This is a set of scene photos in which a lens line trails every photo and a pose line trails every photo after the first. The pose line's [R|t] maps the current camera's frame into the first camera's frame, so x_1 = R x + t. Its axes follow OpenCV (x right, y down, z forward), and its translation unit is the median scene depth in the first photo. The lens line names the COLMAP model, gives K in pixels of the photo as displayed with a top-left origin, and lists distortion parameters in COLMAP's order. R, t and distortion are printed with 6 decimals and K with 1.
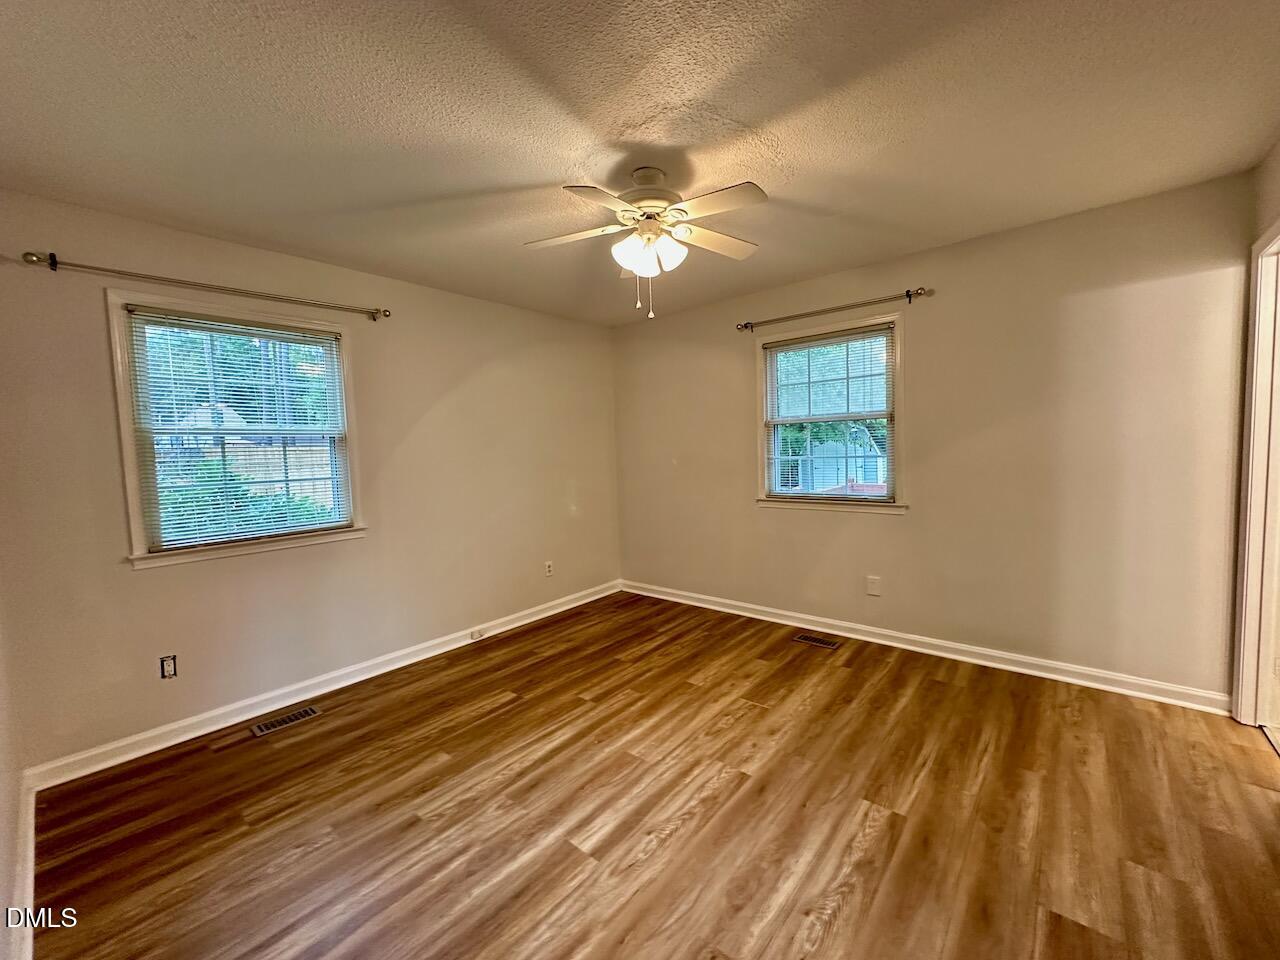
lens RADIAL K [[509.3, 0, 639.5], [0, 509.3, 481.5], [0, 0, 1]] dist [-0.004979, 0.000348]
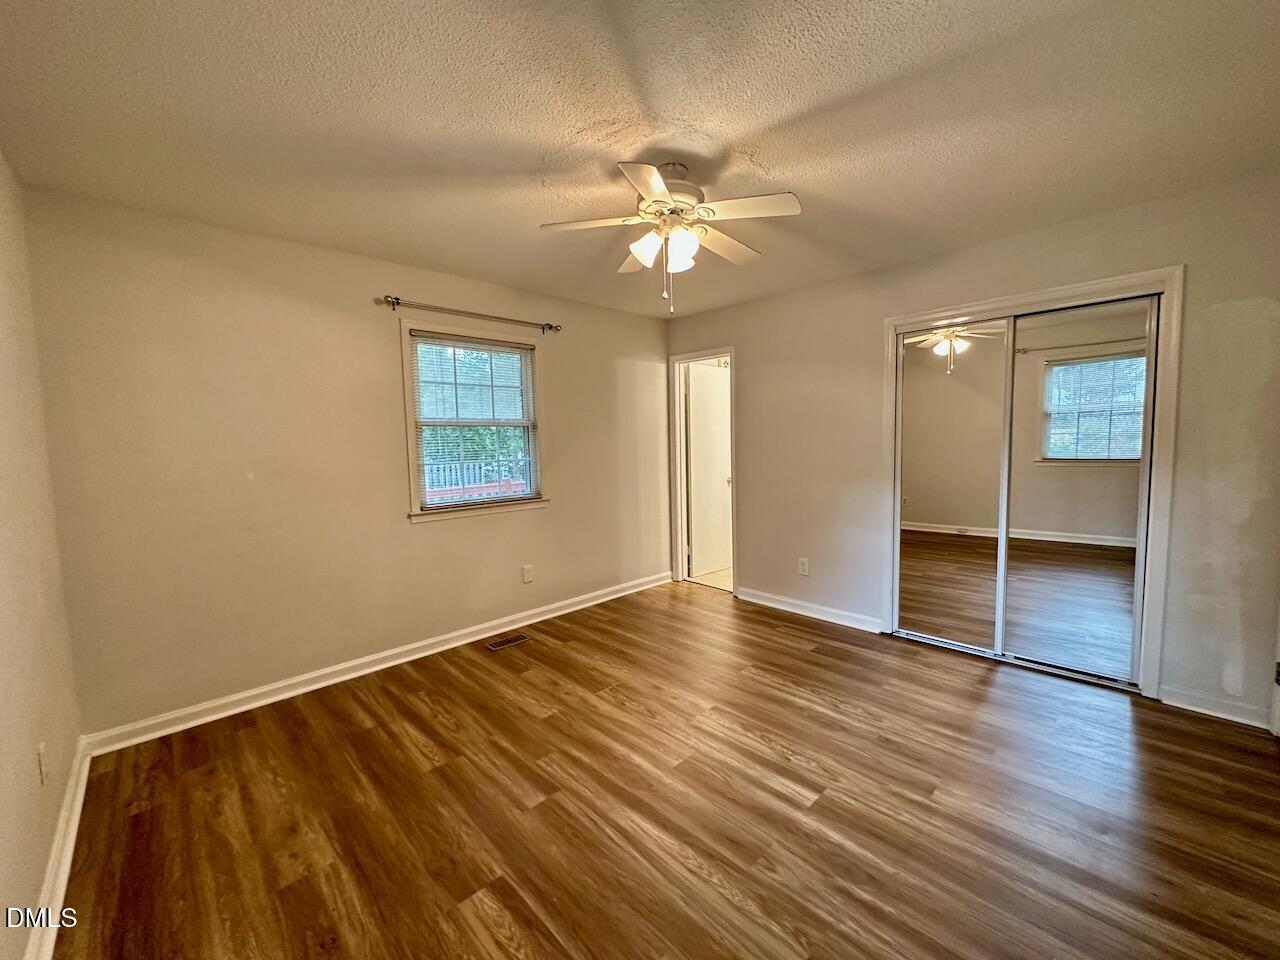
lens RADIAL K [[509.3, 0, 640.3], [0, 509.3, 481.7], [0, 0, 1]] dist [-0.004979, 0.000348]
pose [[0.103029, -0.048837, 0.993479, -0.719044], [0.085456, 0.995536, 0.040076, -0.025752], [-0.991001, 0.080769, 0.106742, 0.708192]]
